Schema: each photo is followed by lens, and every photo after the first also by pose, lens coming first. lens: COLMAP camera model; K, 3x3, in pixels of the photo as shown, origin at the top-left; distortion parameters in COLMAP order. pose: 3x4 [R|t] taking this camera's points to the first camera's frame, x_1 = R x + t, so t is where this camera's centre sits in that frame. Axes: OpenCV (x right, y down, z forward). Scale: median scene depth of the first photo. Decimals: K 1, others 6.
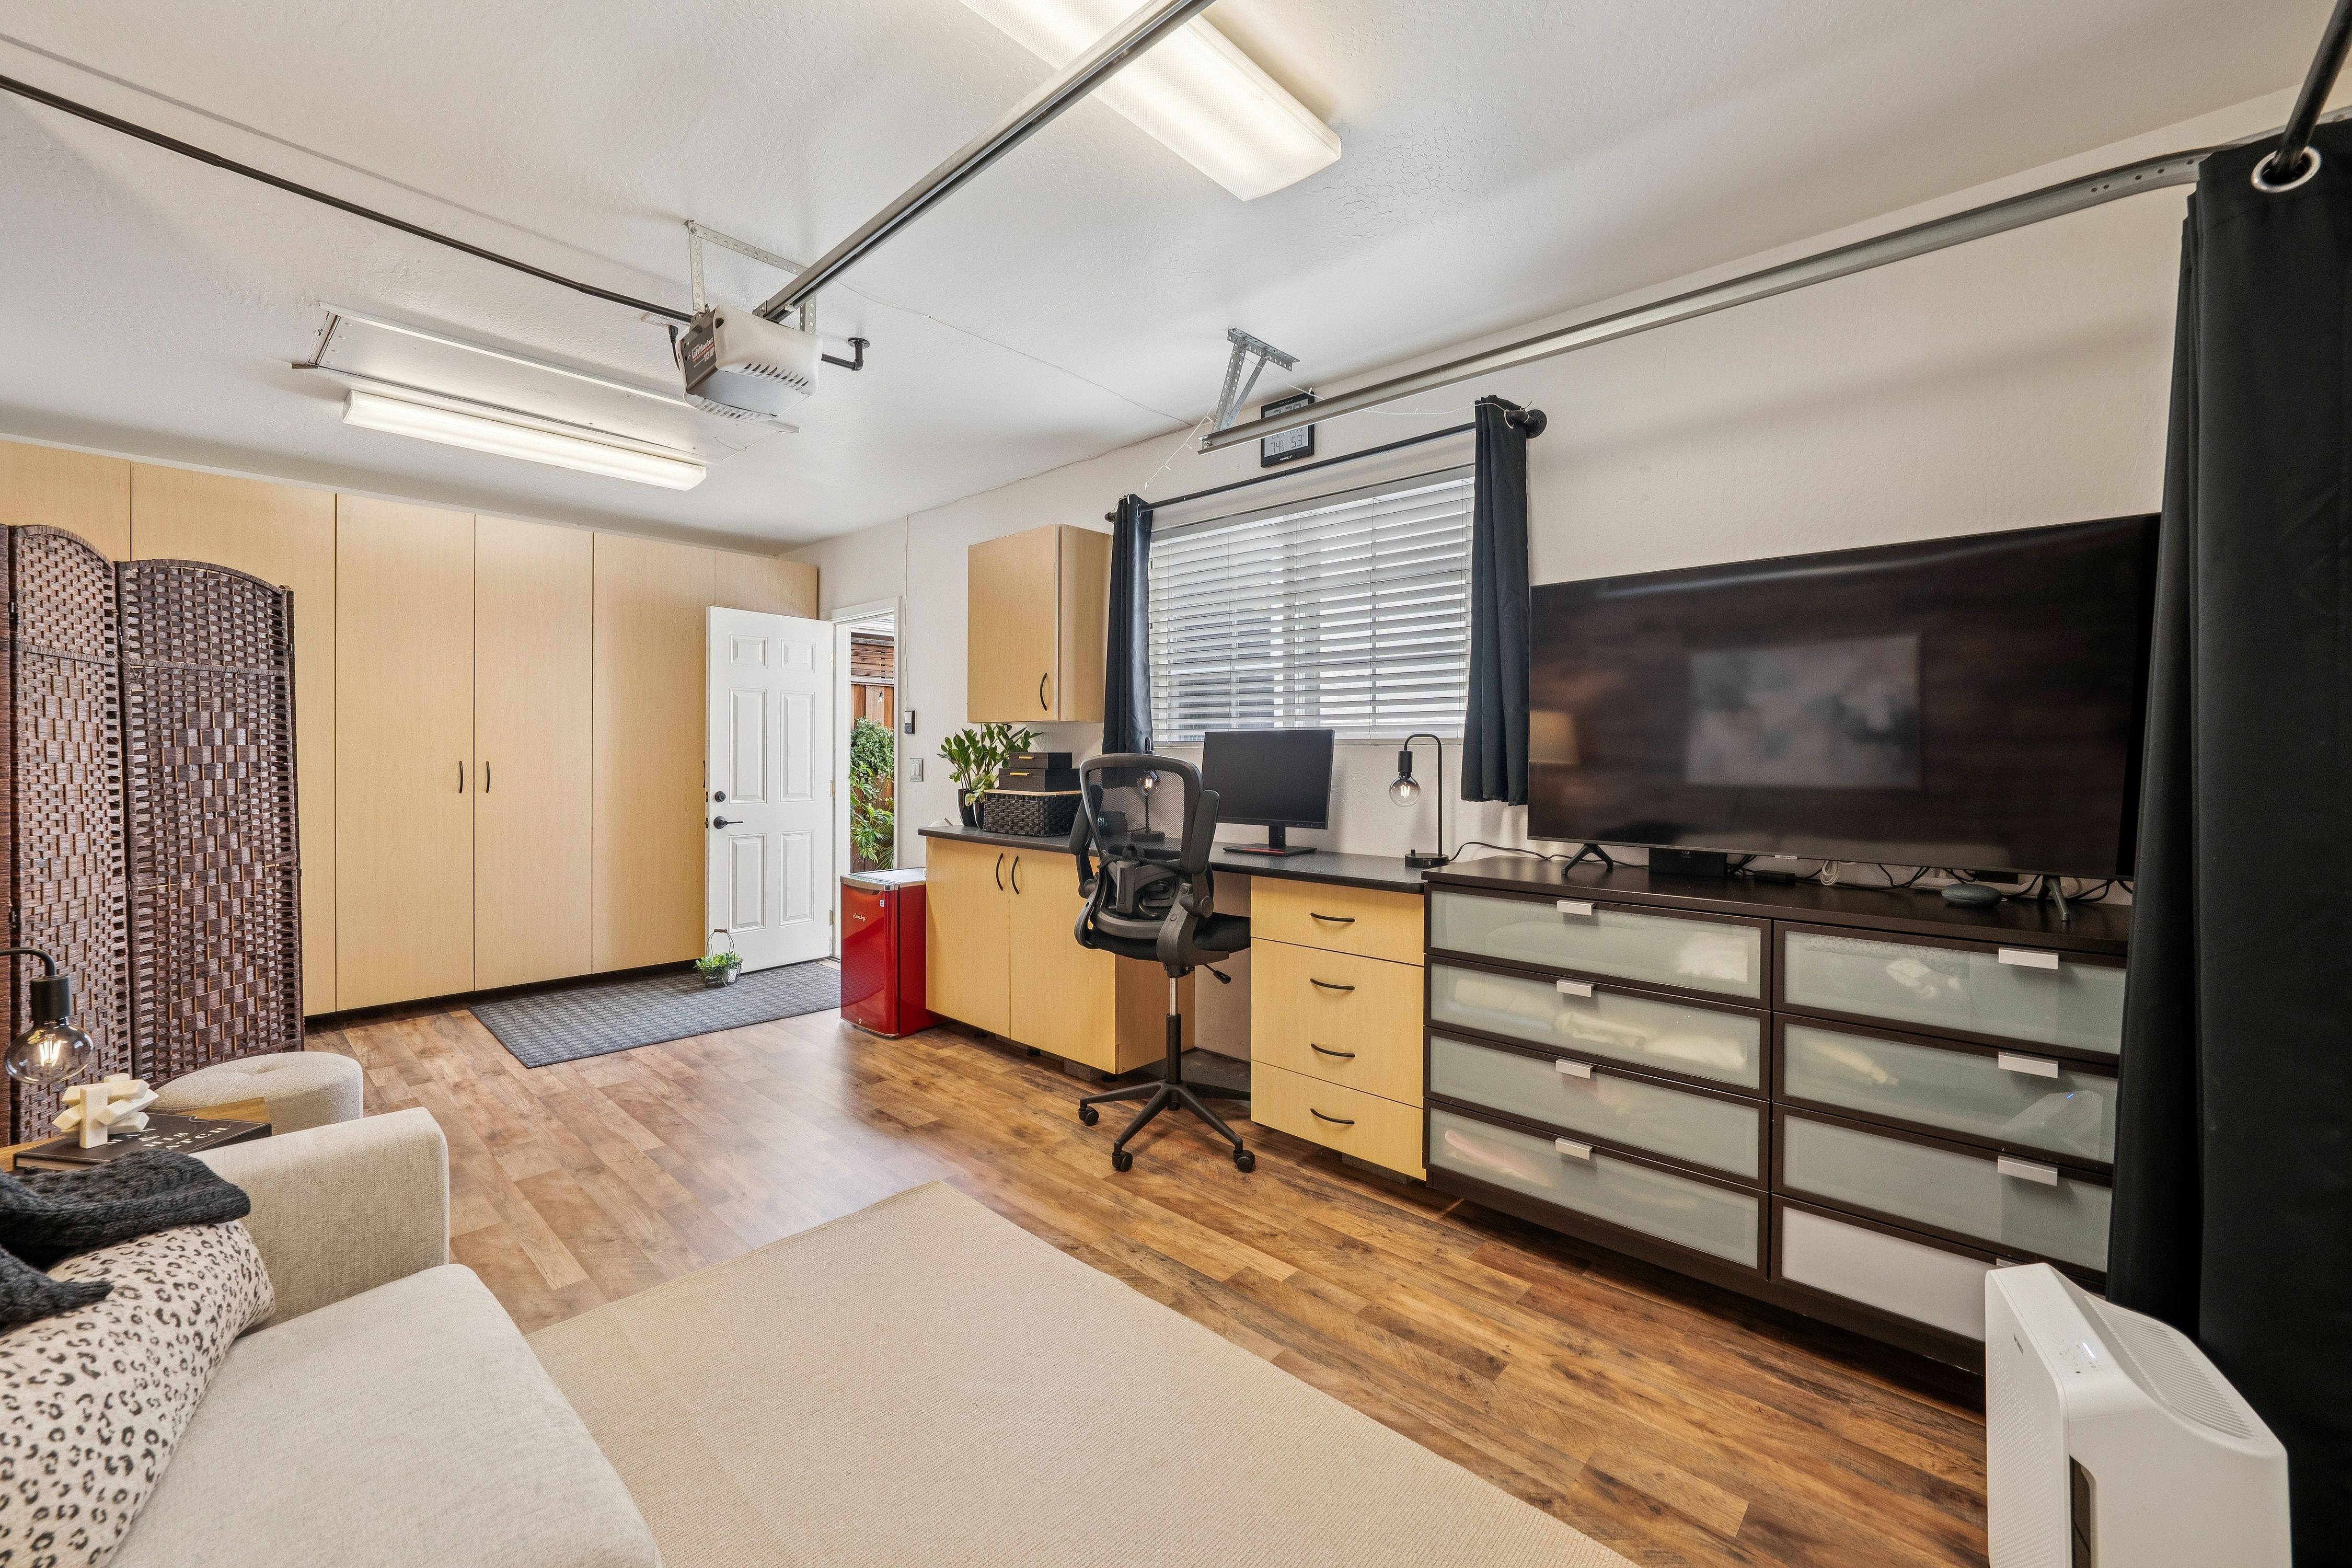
lens RADIAL K [[949.6, 0, 1176.1], [0, 949.6, 767.1], [0, 0, 1]] dist [-0.003124, 0.000668]
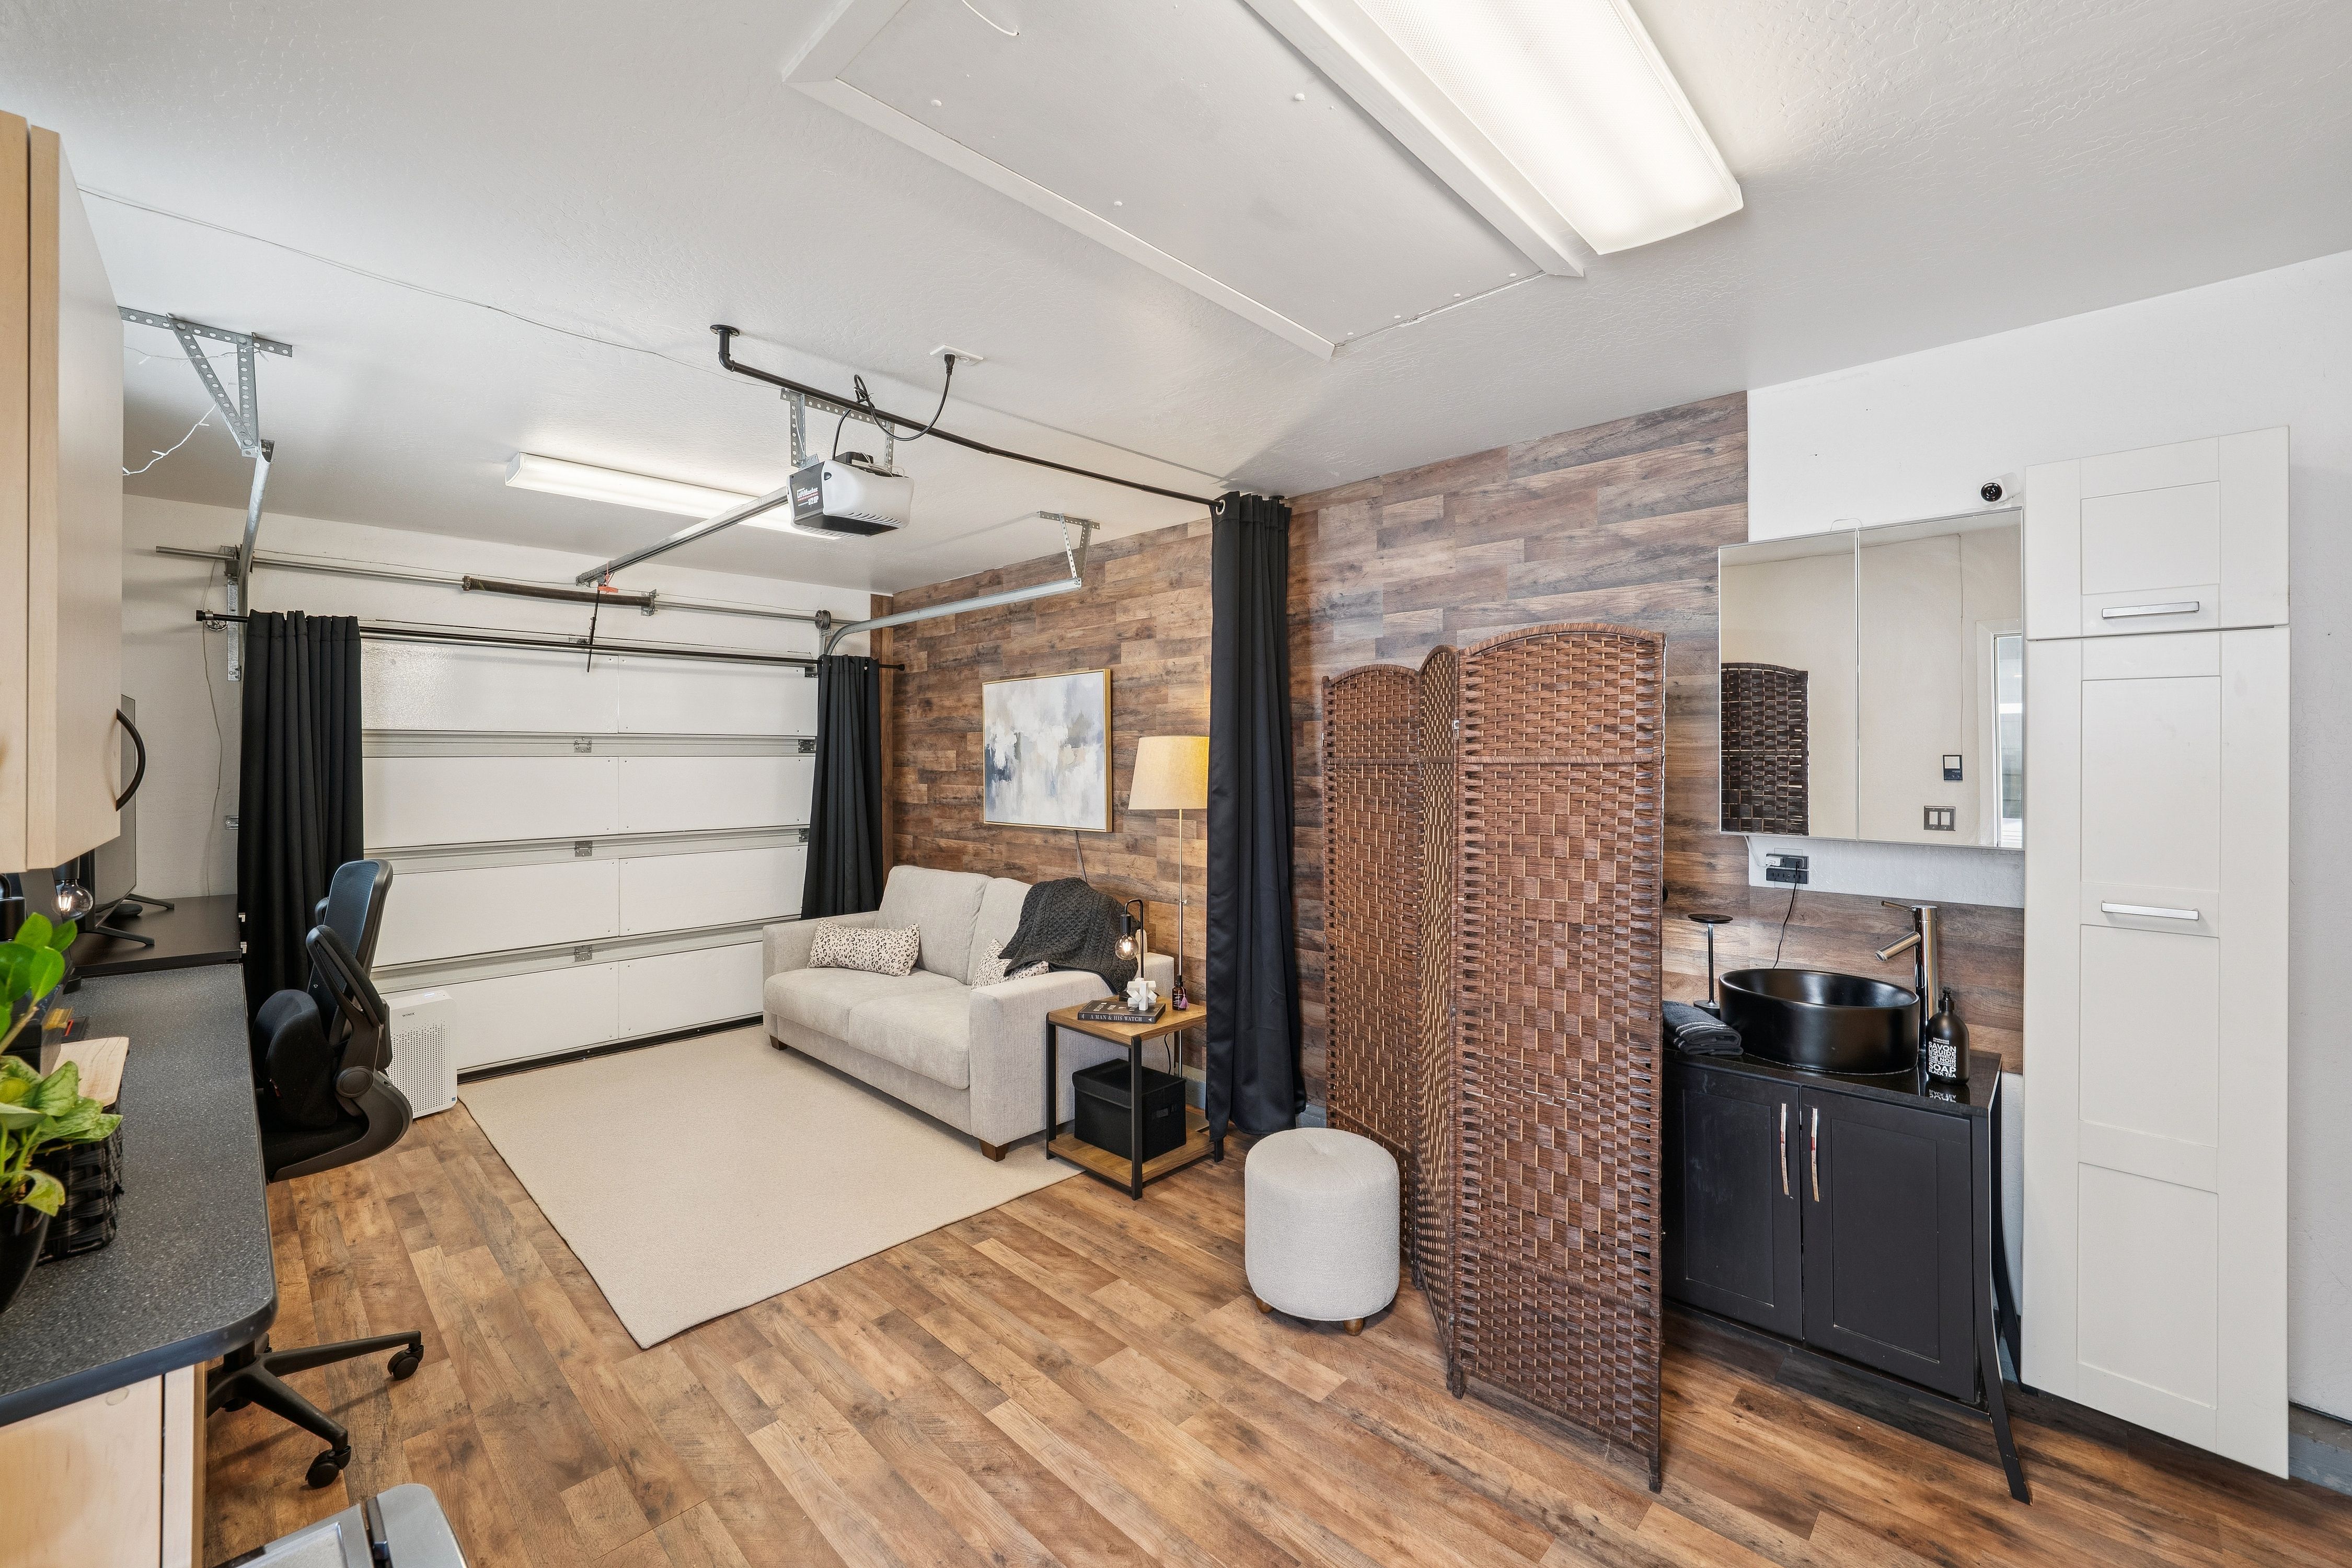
lens RADIAL K [[949.6, 0, 1188.8], [0, 949.6, 760.9], [0, 0, 1]] dist [-0.003124, 0.000668]
pose [[-0.999799, -0.001835, 0.019976, -0.839563], [-0.001598, 0.999928, 0.011879, -0.121599], [-0.019997, 0.011845, -0.999730, 2.031014]]
